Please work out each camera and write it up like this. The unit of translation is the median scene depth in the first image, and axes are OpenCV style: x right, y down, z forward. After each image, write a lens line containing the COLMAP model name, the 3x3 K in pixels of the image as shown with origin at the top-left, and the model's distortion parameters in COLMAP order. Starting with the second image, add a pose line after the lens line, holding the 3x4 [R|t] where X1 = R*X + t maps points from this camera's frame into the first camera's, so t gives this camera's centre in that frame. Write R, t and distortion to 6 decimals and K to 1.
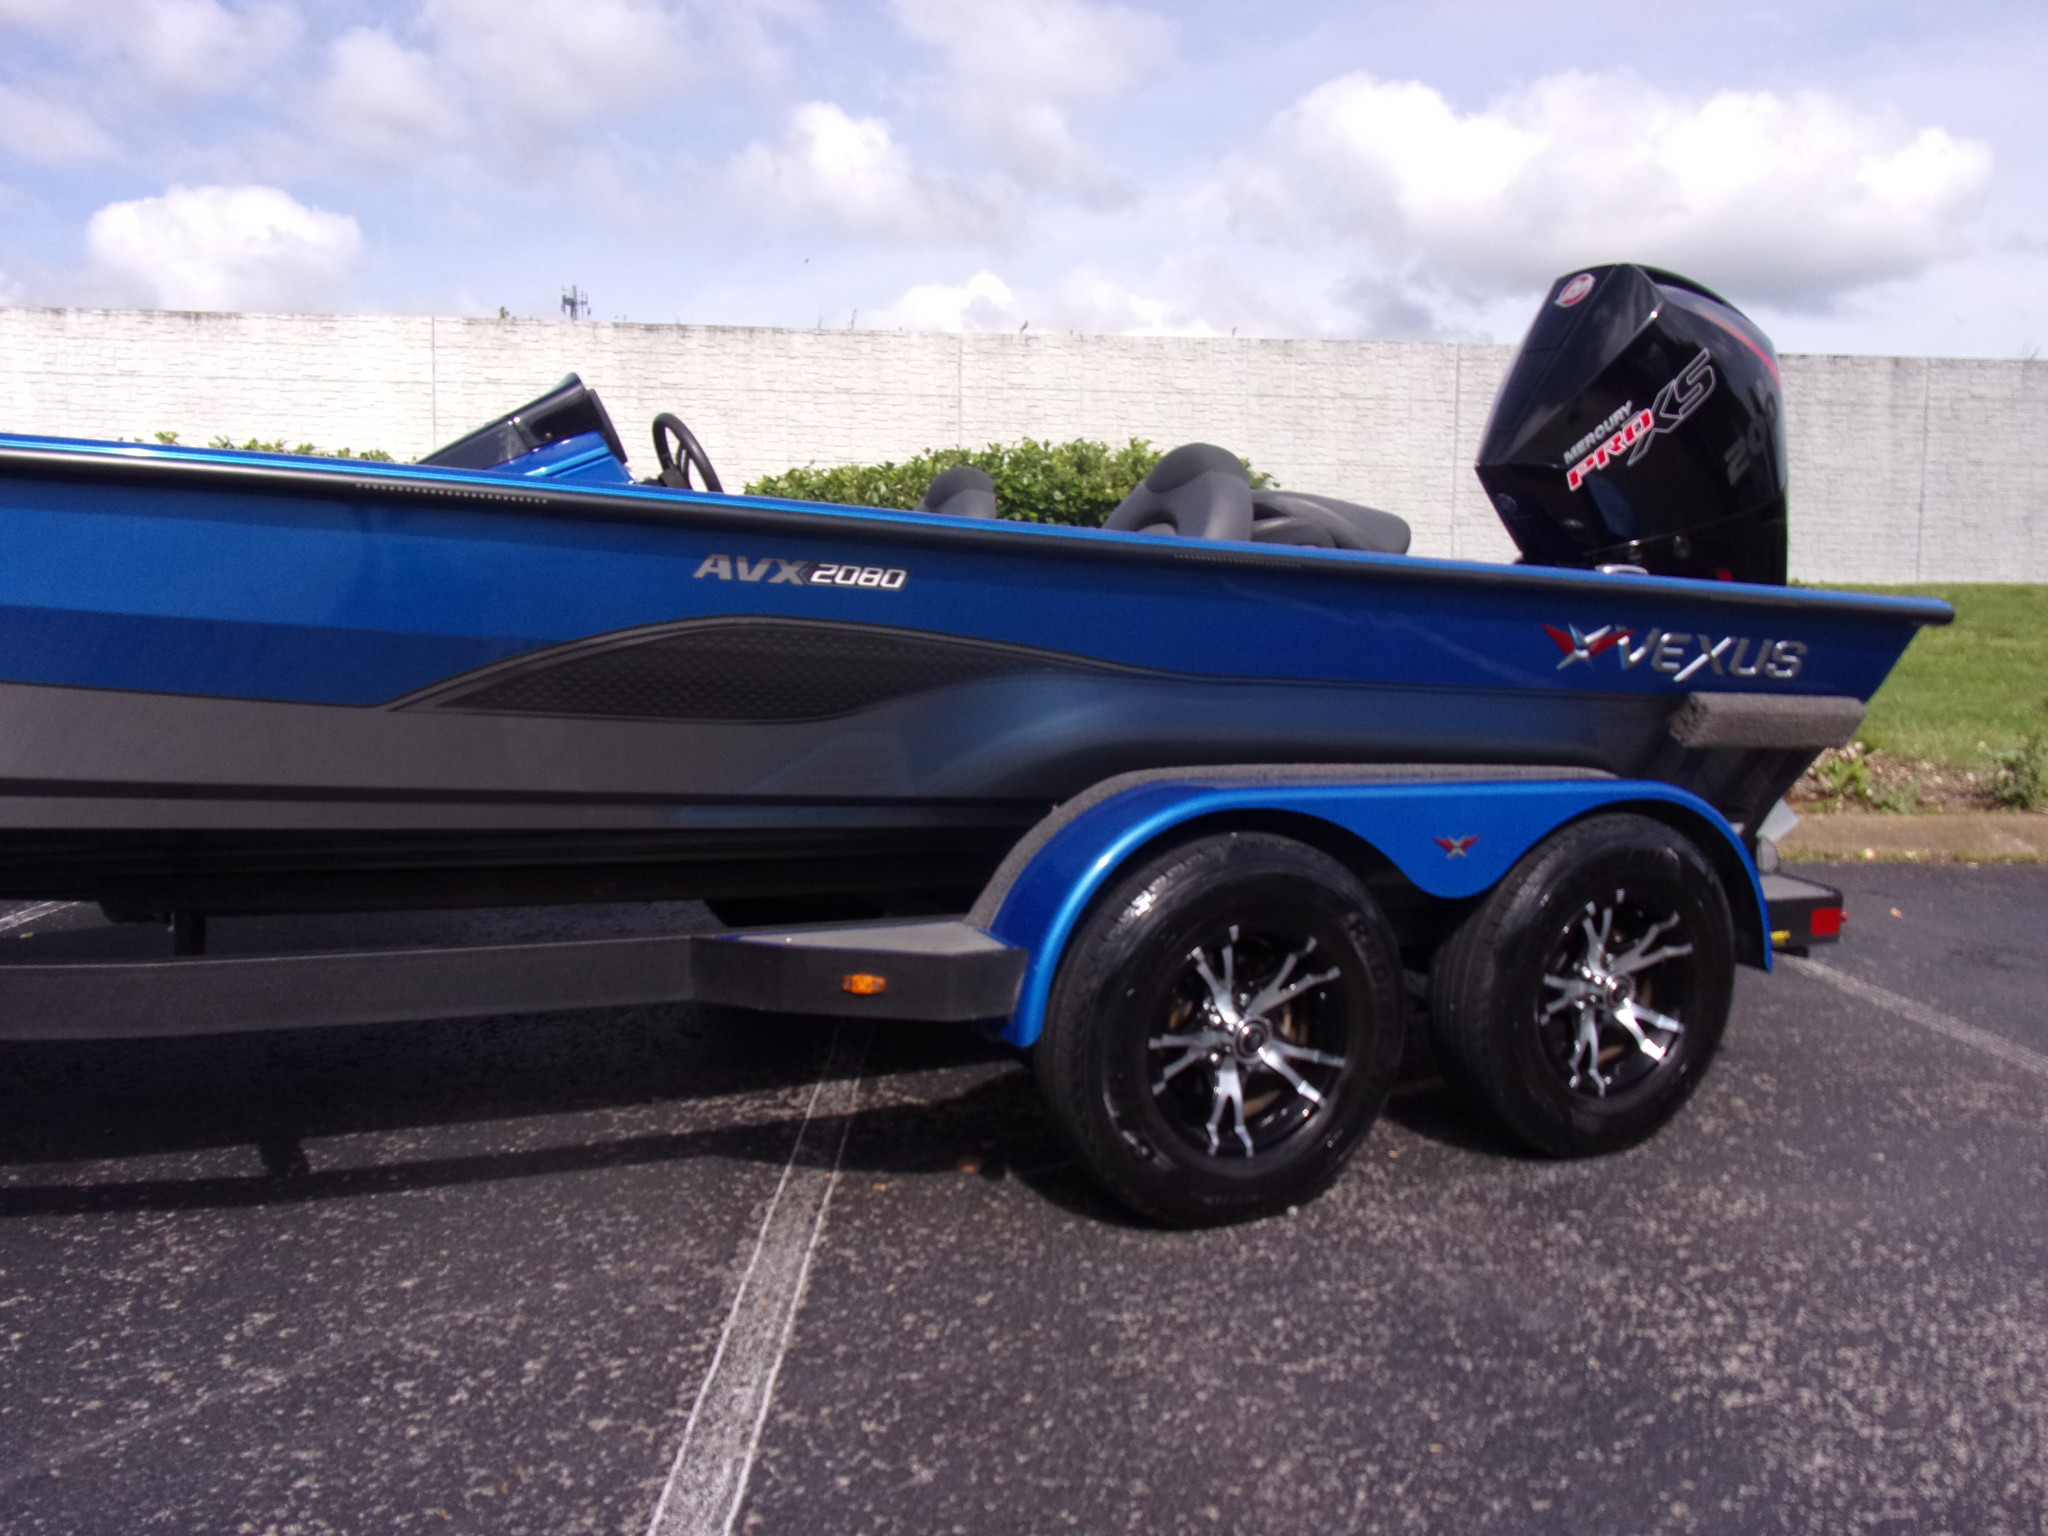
lens RADIAL K [[1580.5, 0, 1031.8], [0, 1580.5, 776.2], [0, 0, 1]] dist [-0.011484, 0.002591]
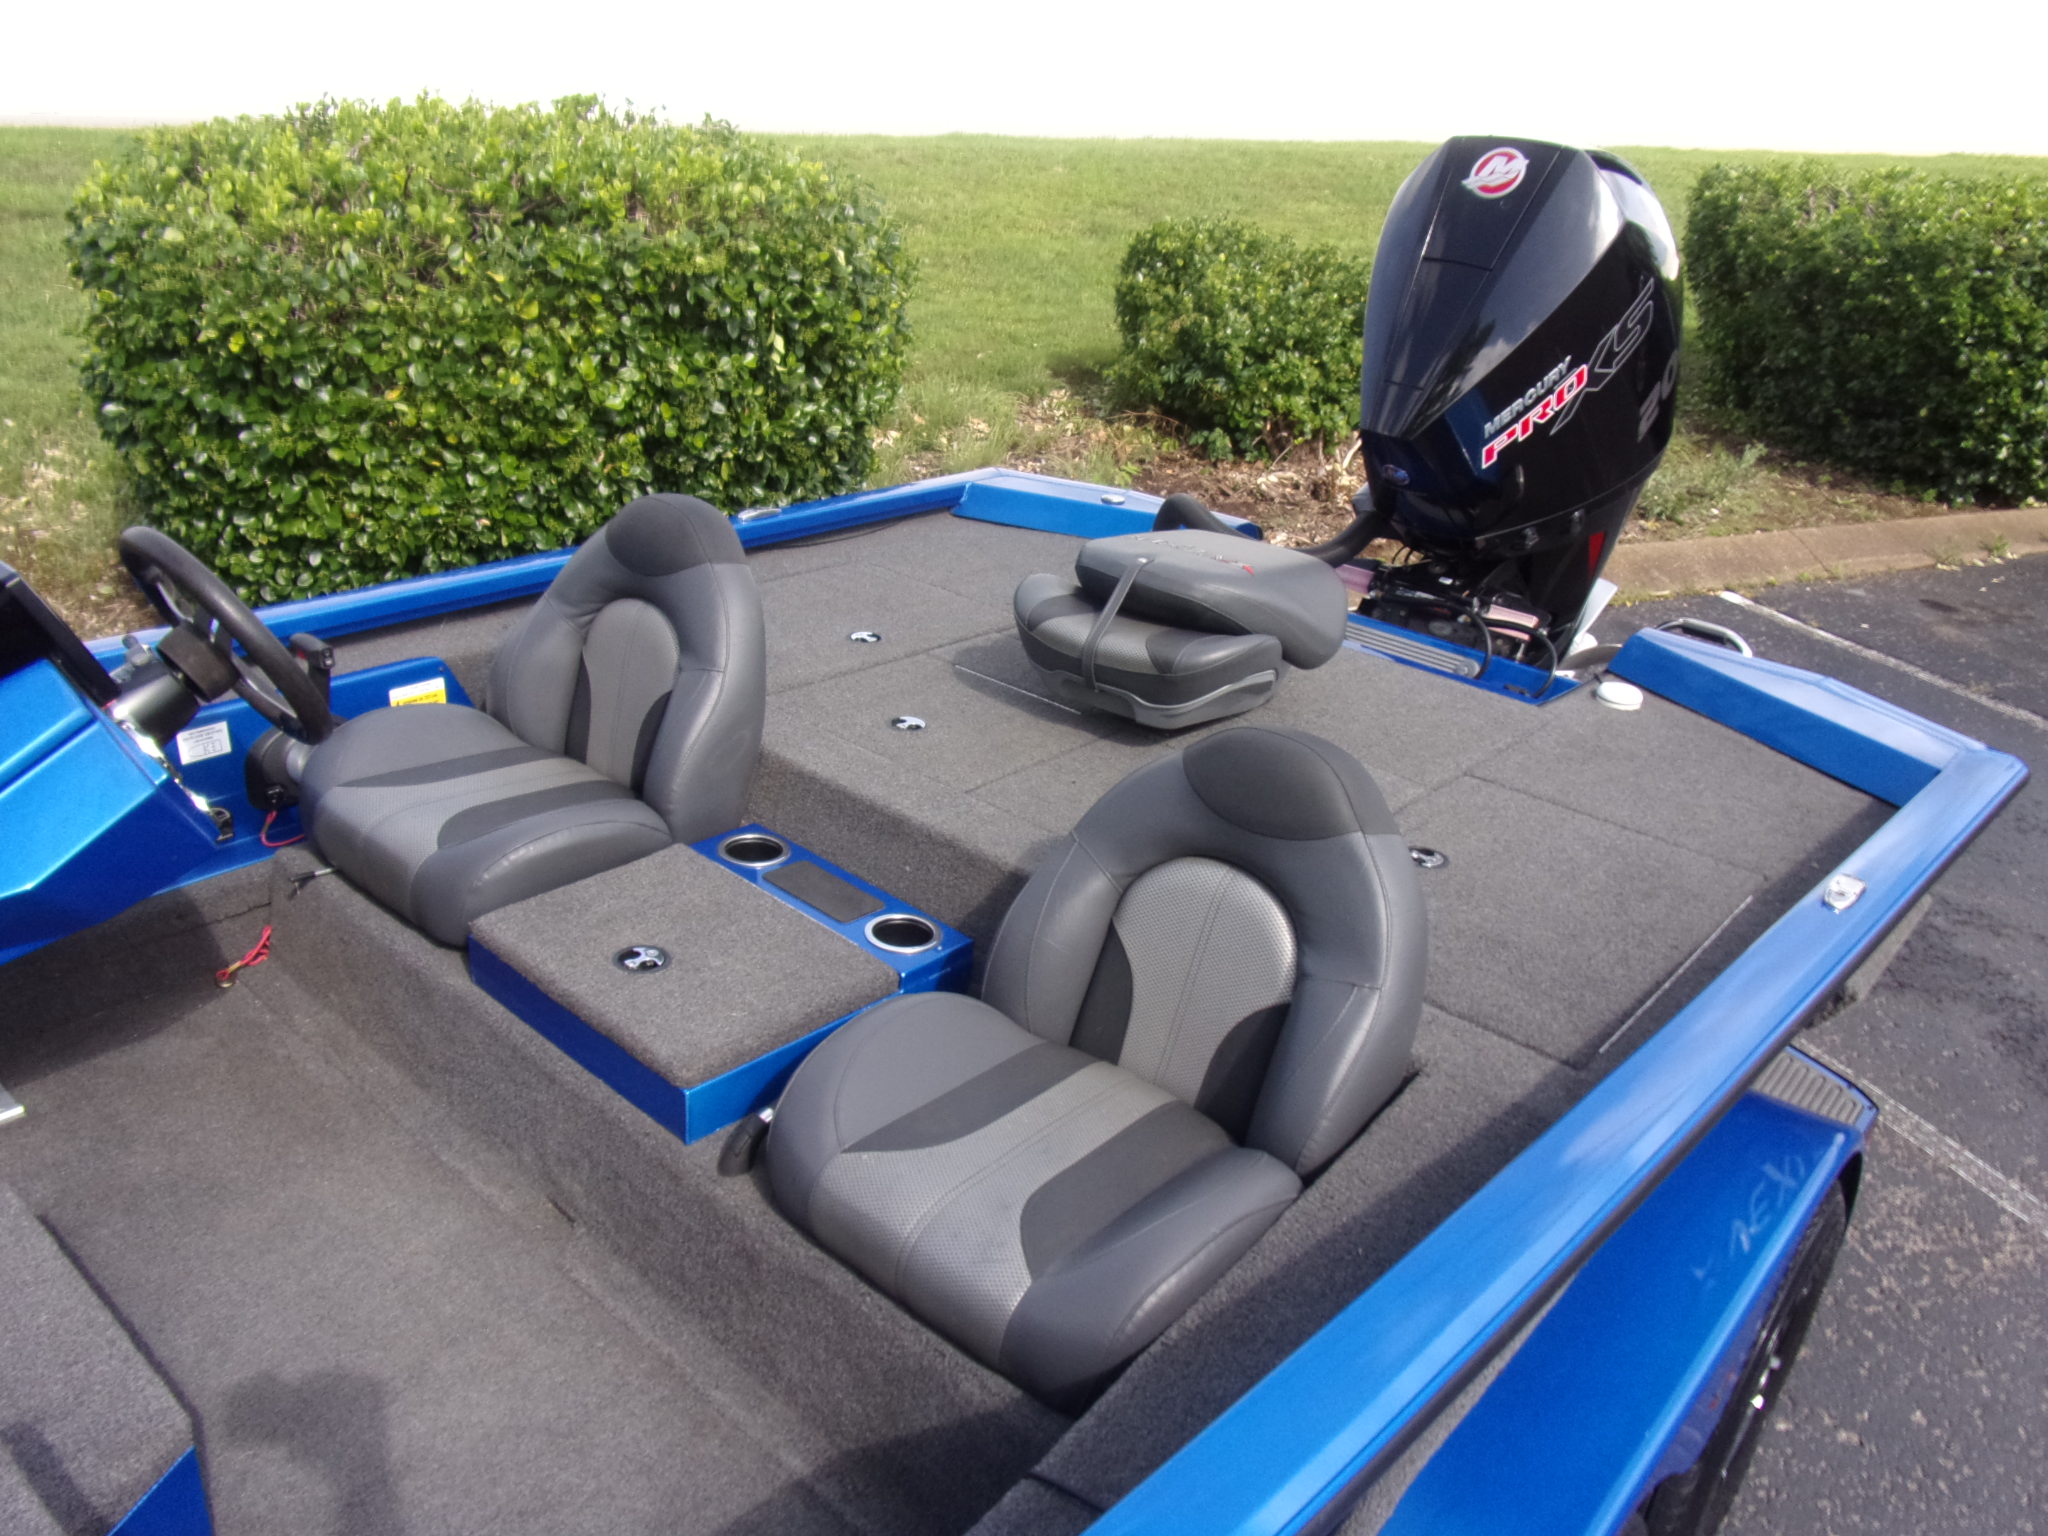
lens RADIAL K [[1548.7, 0, 1029.6], [0, 1548.7, 778.5], [0, 0, 1]] dist [-0.025295, 0.008343]
pose [[0.919422, -0.136778, 0.368722, -0.238601], [0.001865, 0.939077, 0.343701, -0.462945], [-0.393269, -0.315318, 0.863663, 0.619906]]
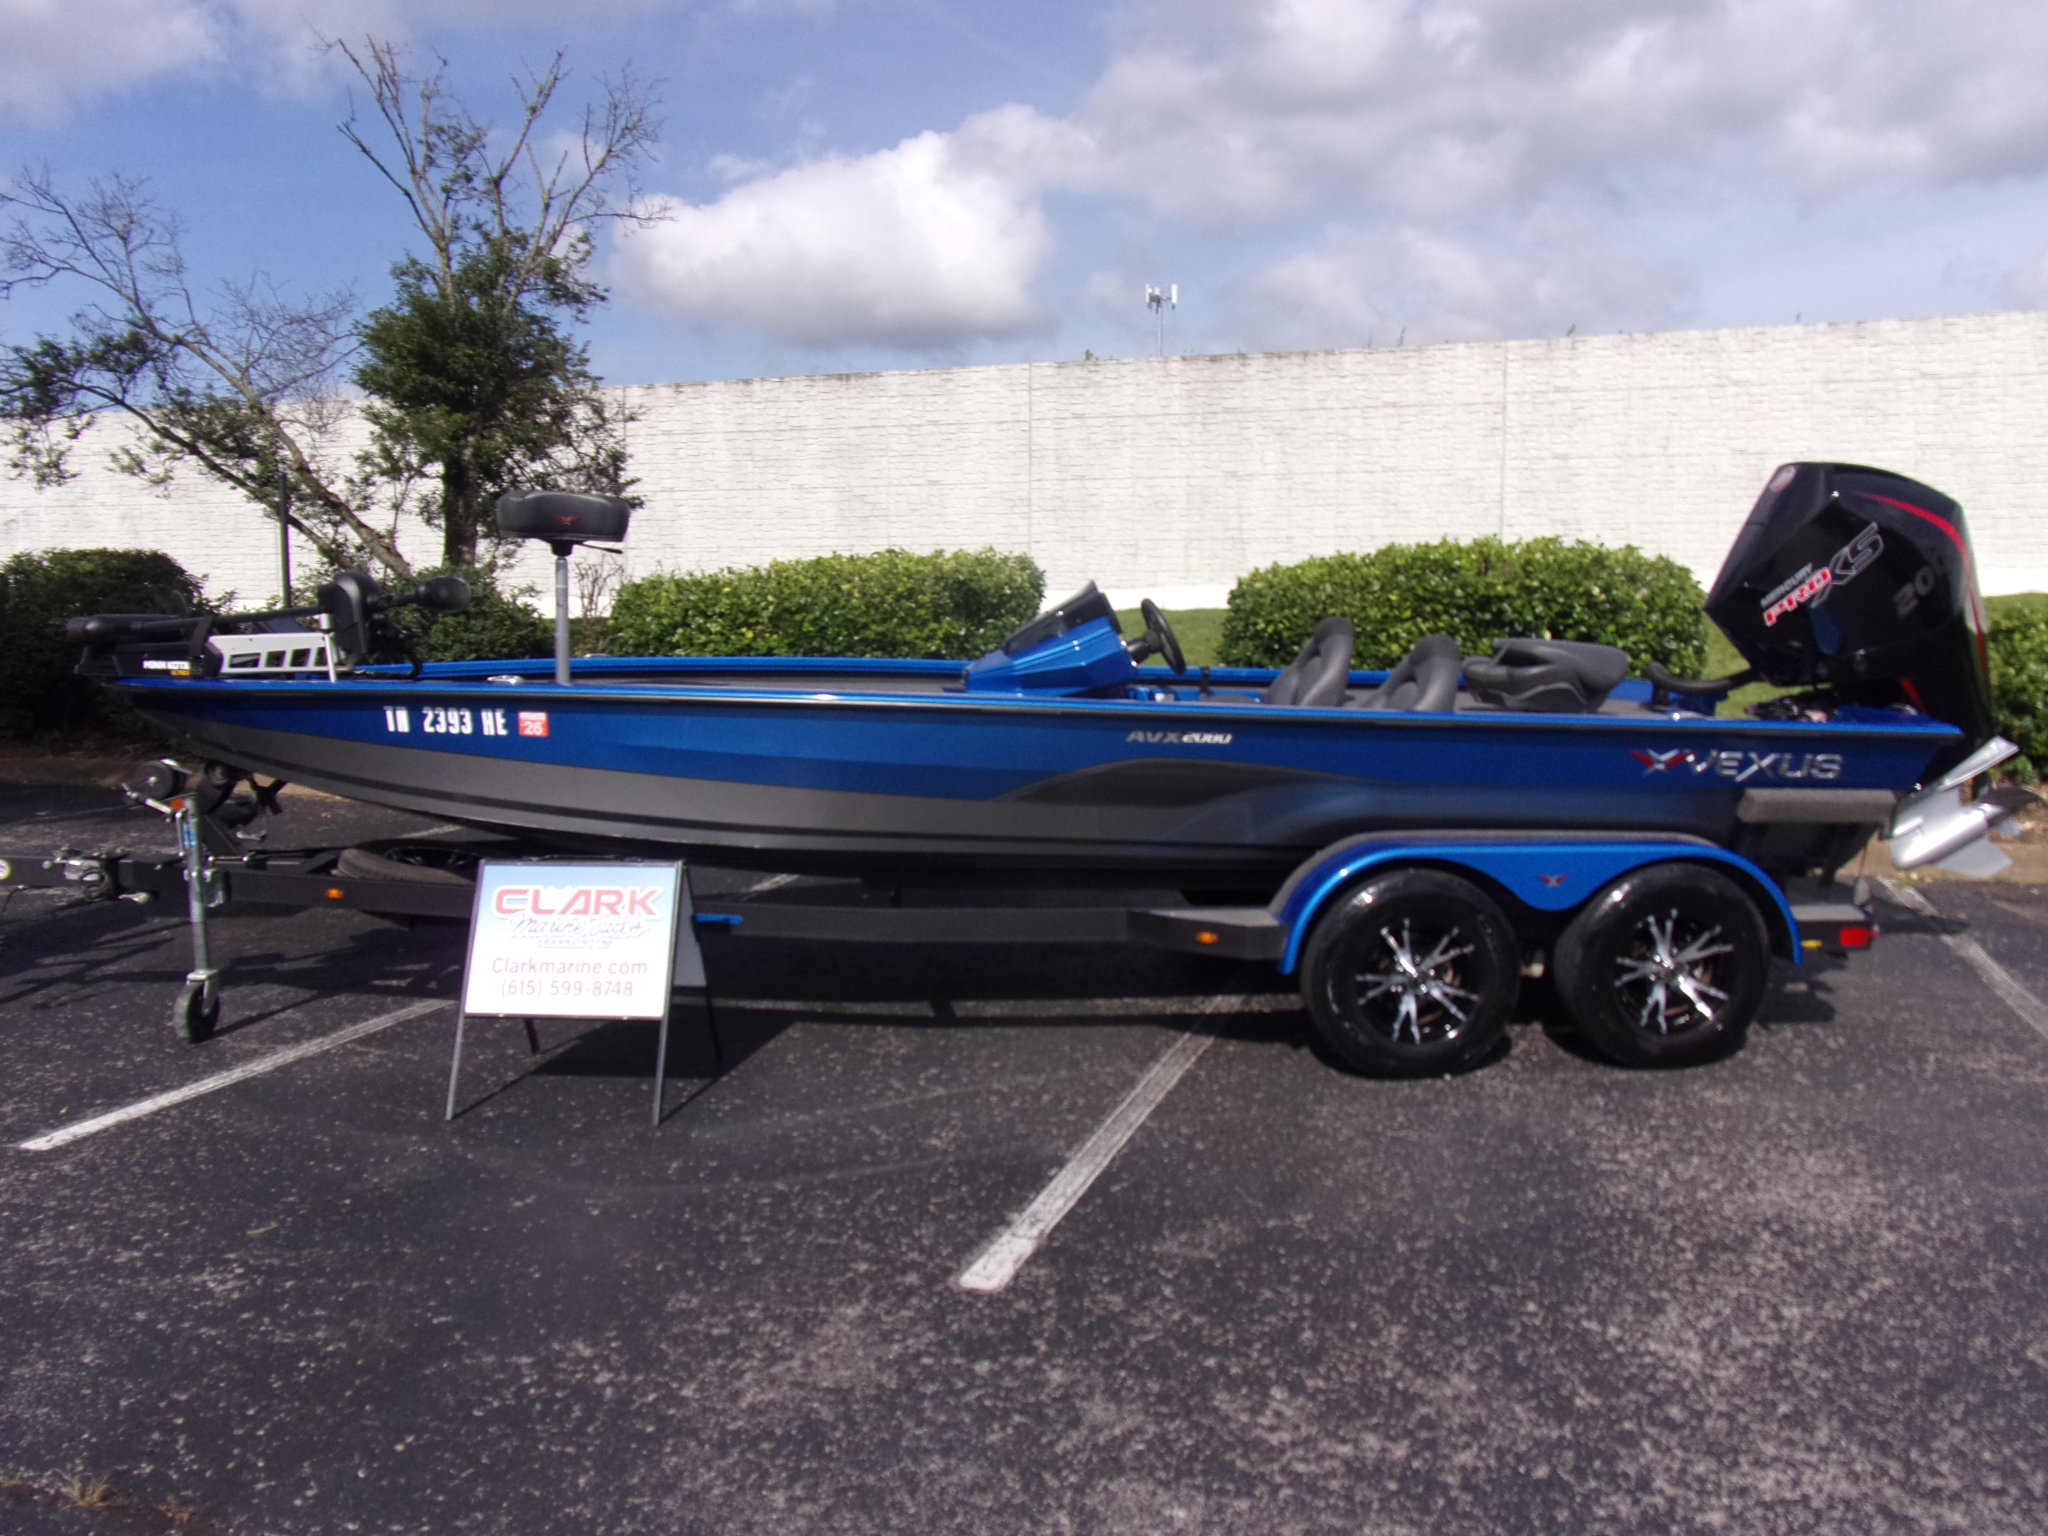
lens RADIAL K [[1580.5, 0, 1031.8], [0, 1580.5, 776.2], [0, 0, 1]] dist [-0.011484, 0.002591]
pose [[0.935588, 0.019411, -0.352559, 0.350975], [-0.013865, 0.999737, 0.018248, -0.097936], [0.352821, -0.012184, 0.935611, -0.867485]]
